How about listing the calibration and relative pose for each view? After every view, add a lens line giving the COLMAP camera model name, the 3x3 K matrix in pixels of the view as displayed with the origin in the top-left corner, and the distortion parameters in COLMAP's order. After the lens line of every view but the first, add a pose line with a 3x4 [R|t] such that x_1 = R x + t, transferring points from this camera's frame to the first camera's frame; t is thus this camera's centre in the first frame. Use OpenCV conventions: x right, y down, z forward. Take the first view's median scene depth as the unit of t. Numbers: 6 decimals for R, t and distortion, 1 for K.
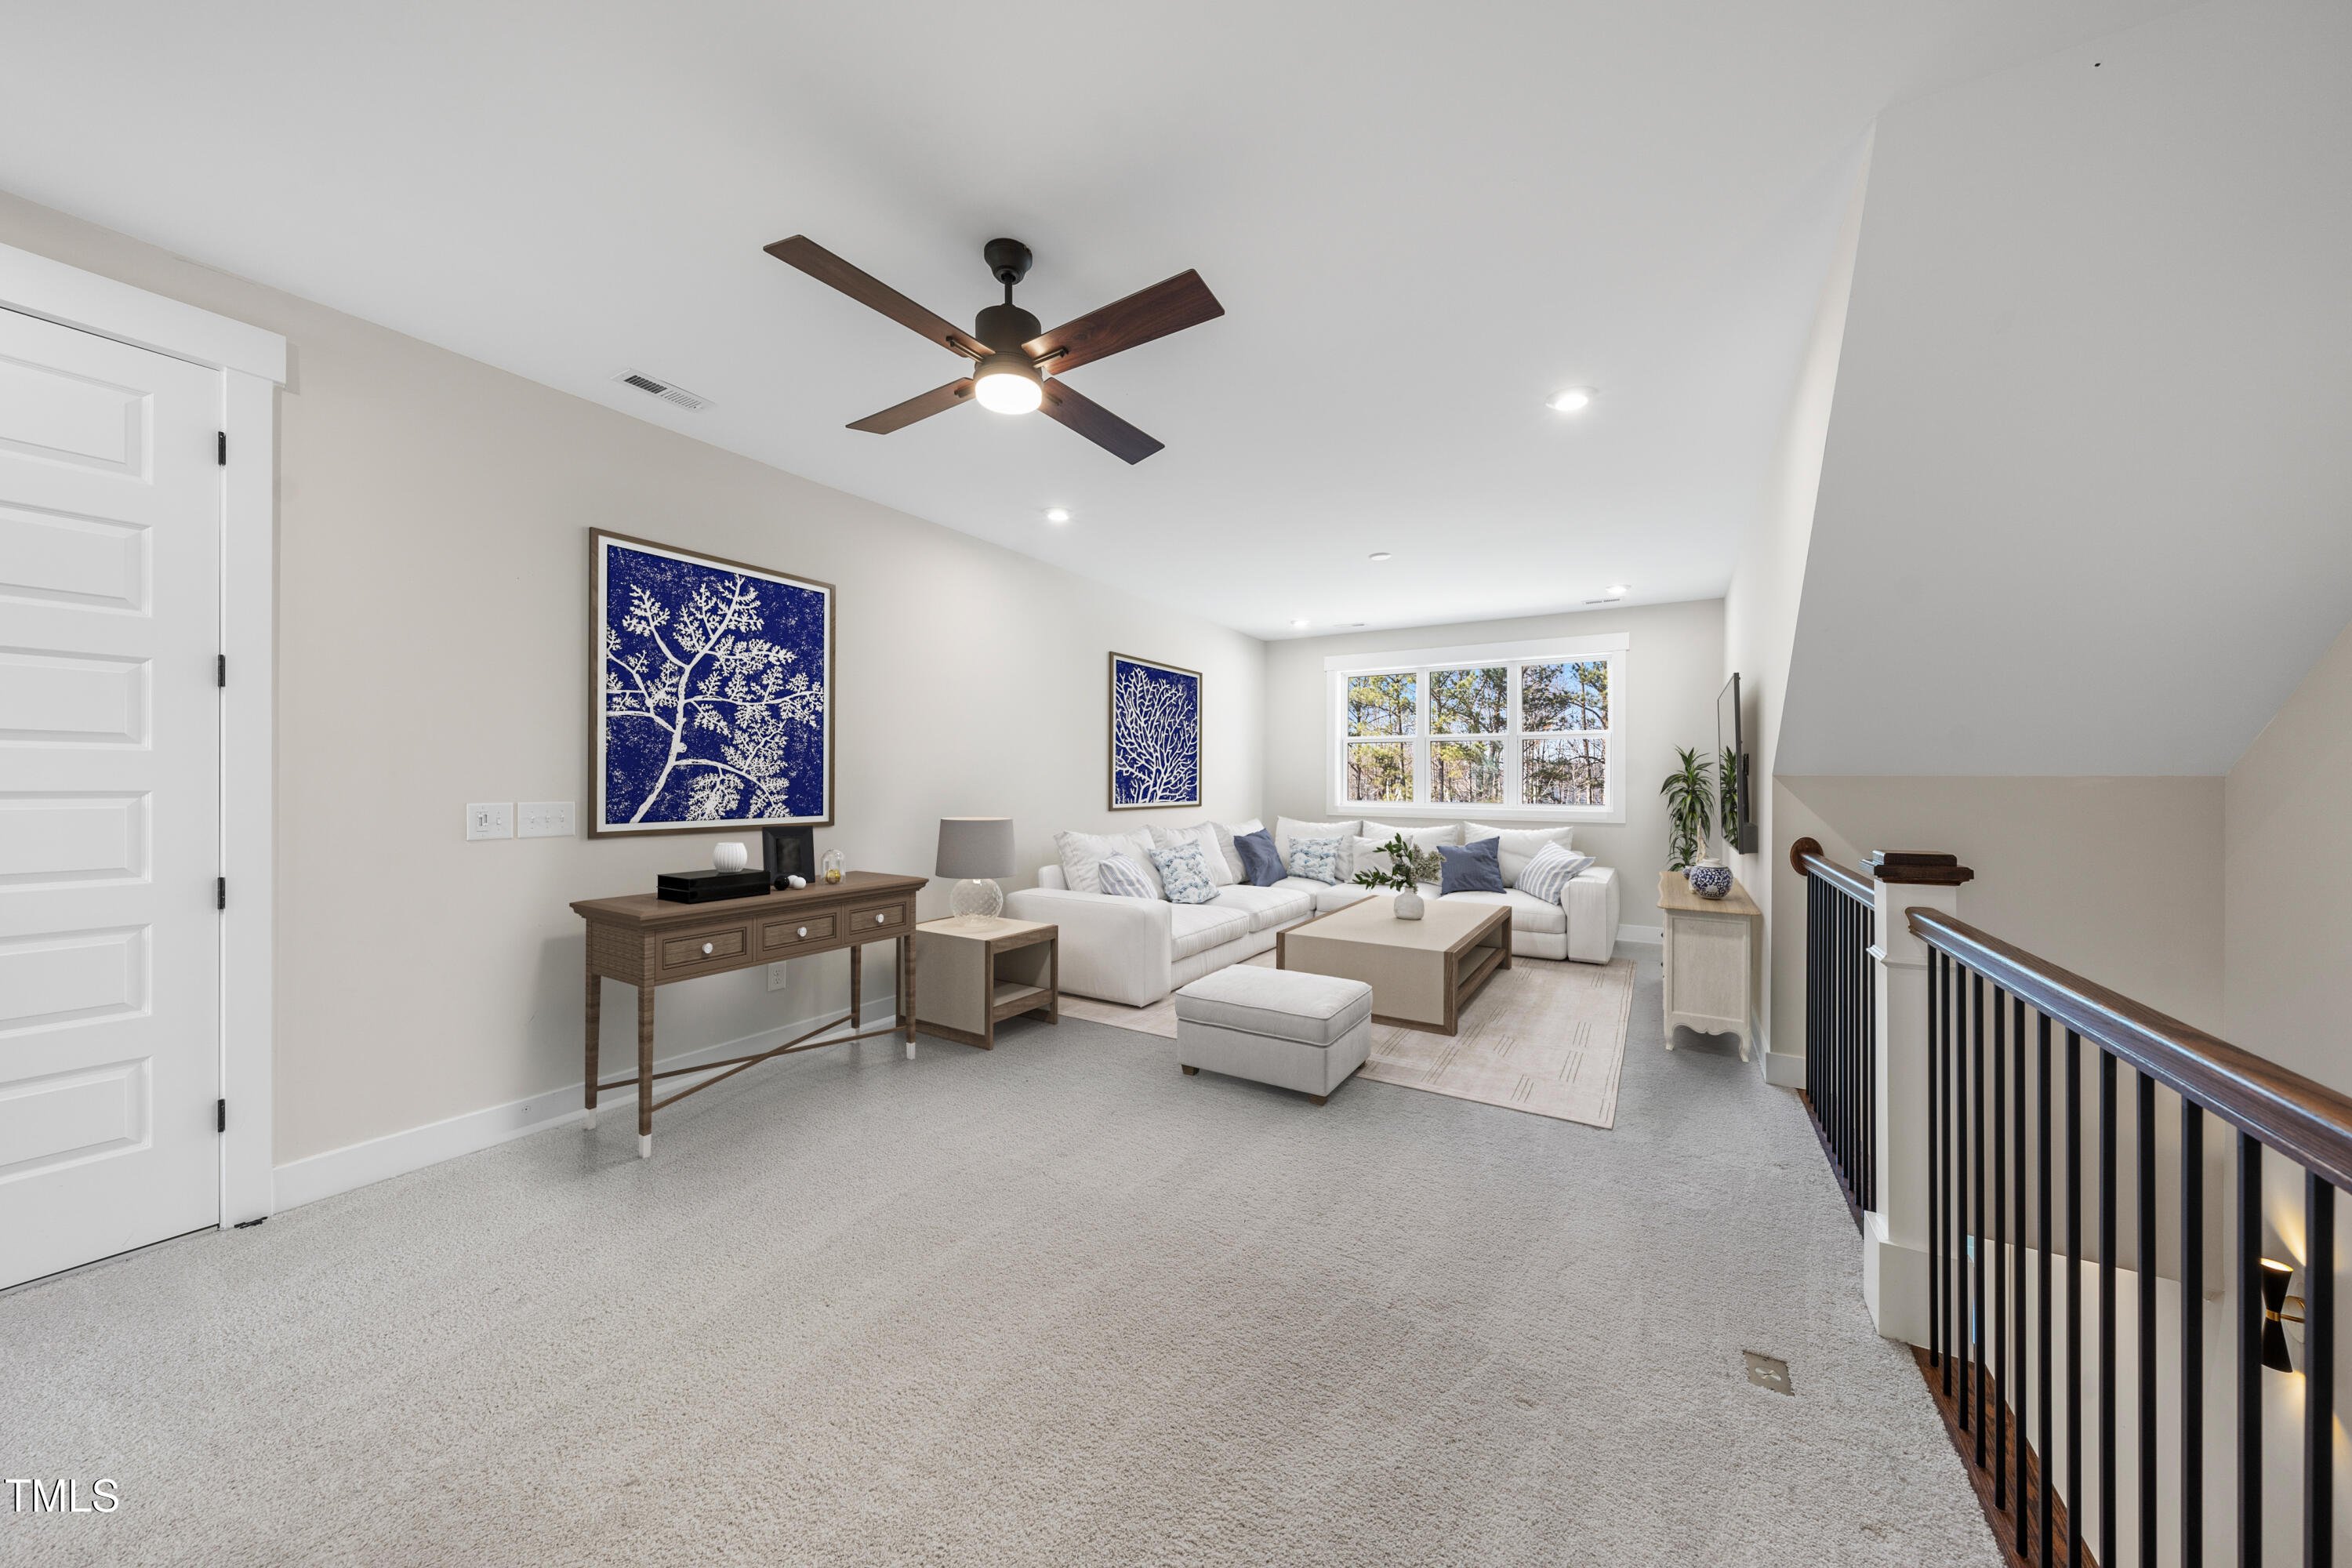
lens RADIAL K [[823.6, 0, 1175.3], [0, 823.6, 786.7], [0, 0, 1]] dist [-0.000526, -0.000053]
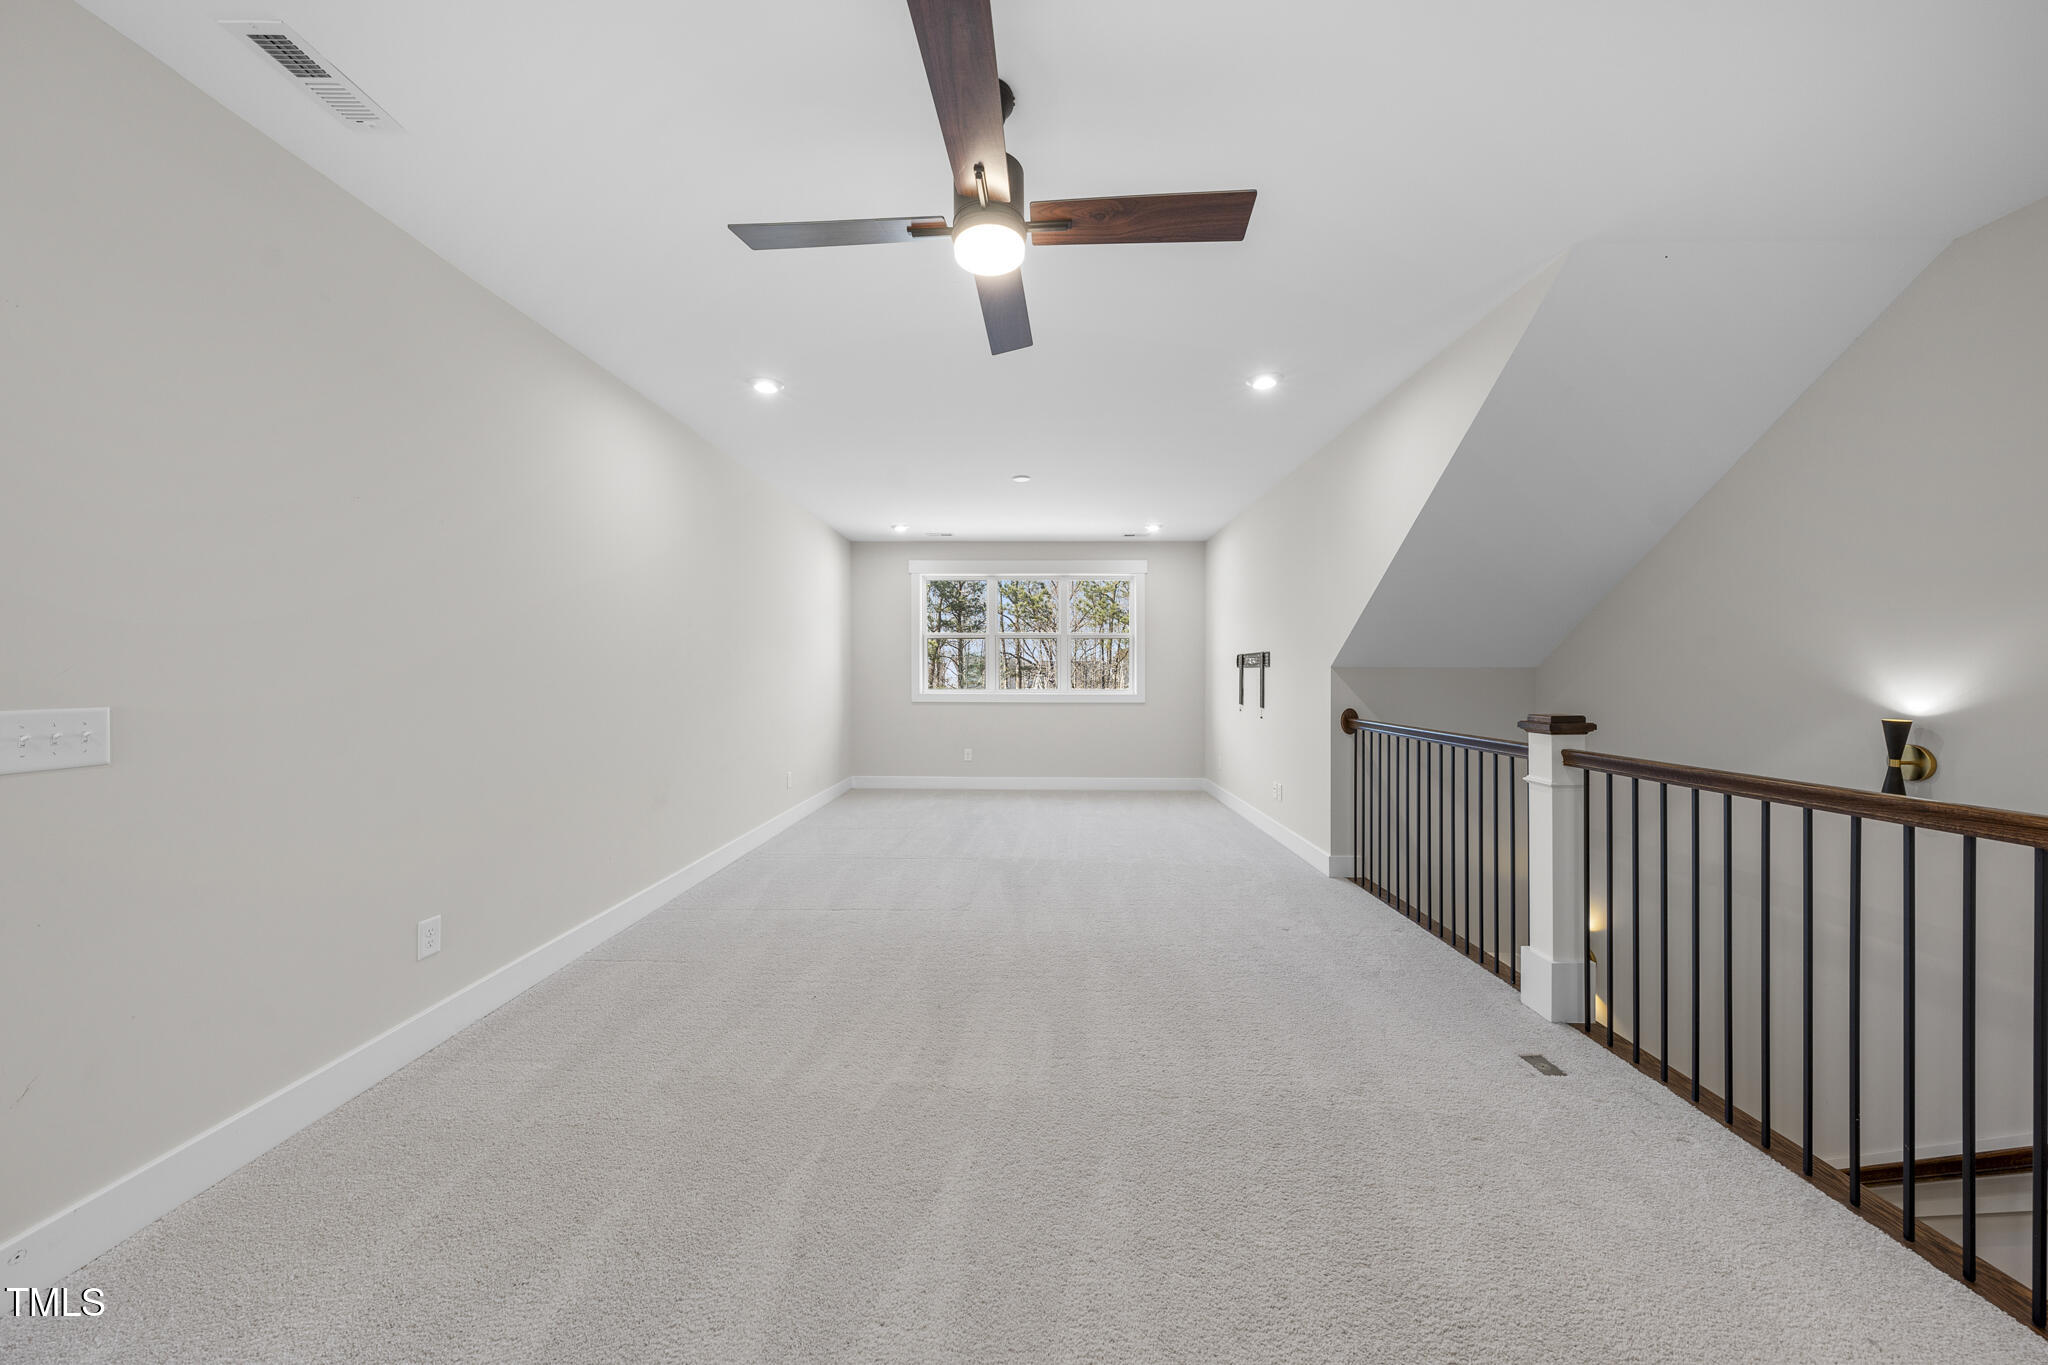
lens RADIAL K [[706.9, 0, 1025.0], [0, 706.9, 680.3], [0, 0, 1]] dist [0.001148, 0.000086]
pose [[0.857055, -0.008550, 0.515153, -0.434993], [0.005771, 0.999959, 0.006995, -0.001801], [-0.515192, -0.003022, 0.857070, 0.225195]]
